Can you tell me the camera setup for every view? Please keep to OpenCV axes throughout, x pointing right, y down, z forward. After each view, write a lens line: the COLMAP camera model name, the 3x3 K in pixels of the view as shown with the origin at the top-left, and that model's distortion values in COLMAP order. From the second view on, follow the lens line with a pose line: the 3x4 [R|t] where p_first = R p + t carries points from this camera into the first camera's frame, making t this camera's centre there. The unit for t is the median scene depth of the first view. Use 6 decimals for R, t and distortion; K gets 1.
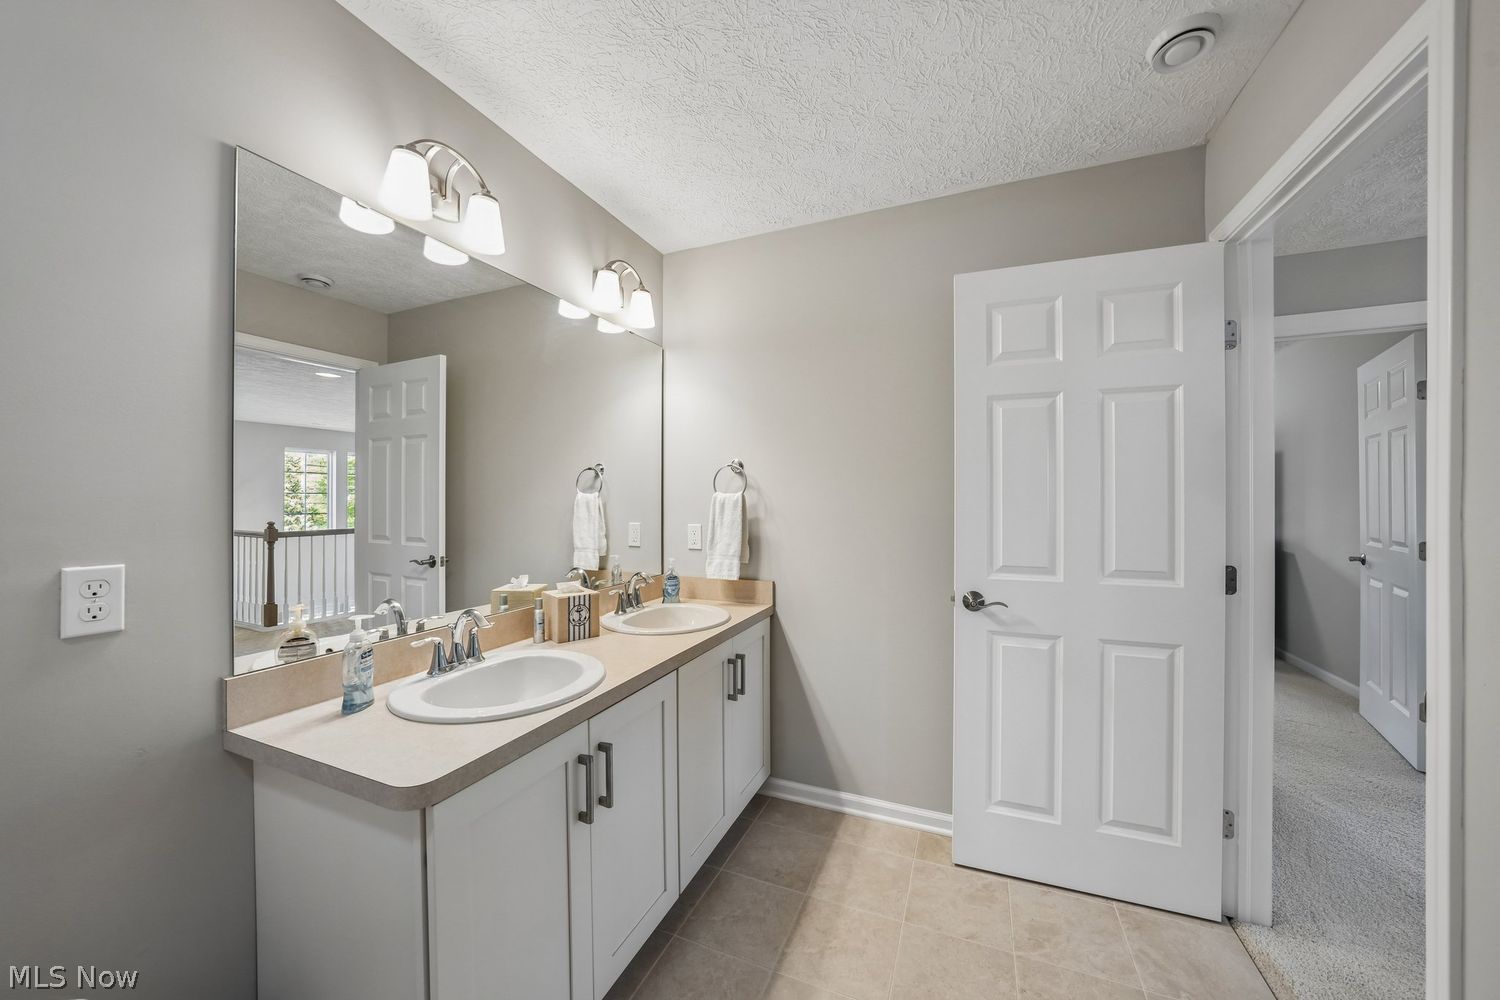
lens RADIAL K [[520.9, 0, 750.0], [0, 520.9, 500.0], [0, 0, 1]] dist [-0.026822, 0.006199]
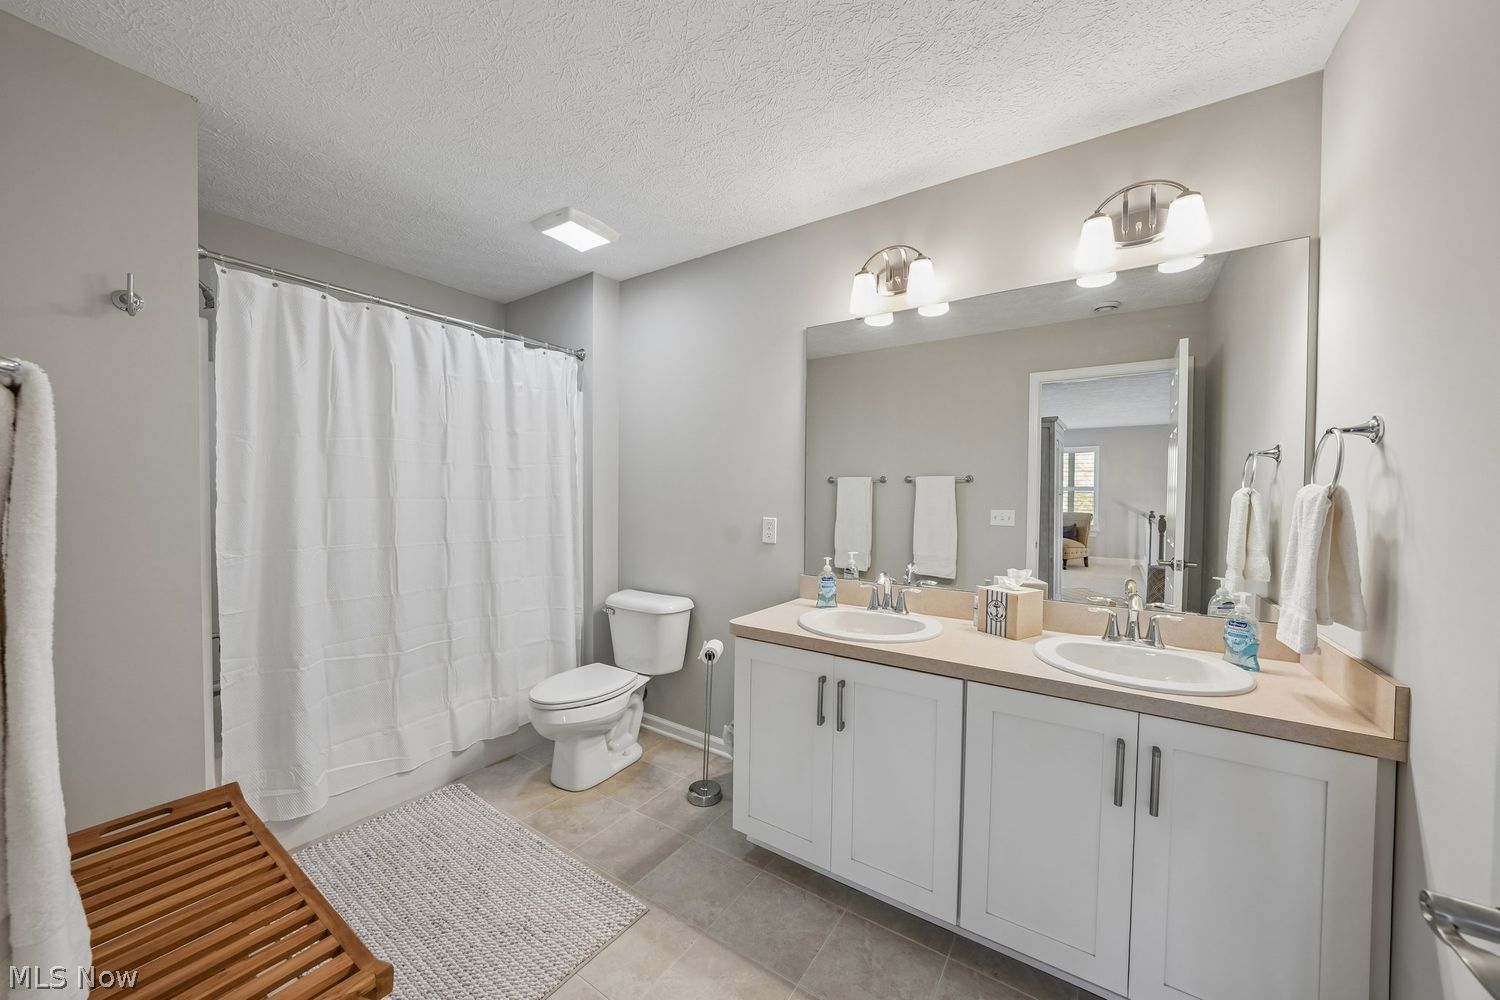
lens RADIAL K [[520.9, 0, 750.0], [0, 520.9, 500.0], [0, 0, 1]] dist [-0.026822, 0.006199]
pose [[-0.178562, 0.011576, -0.983861, 0.813574], [-0.011140, 0.999843, 0.013786, -0.000738], [0.983866, 0.013422, -0.178405, 0.781067]]
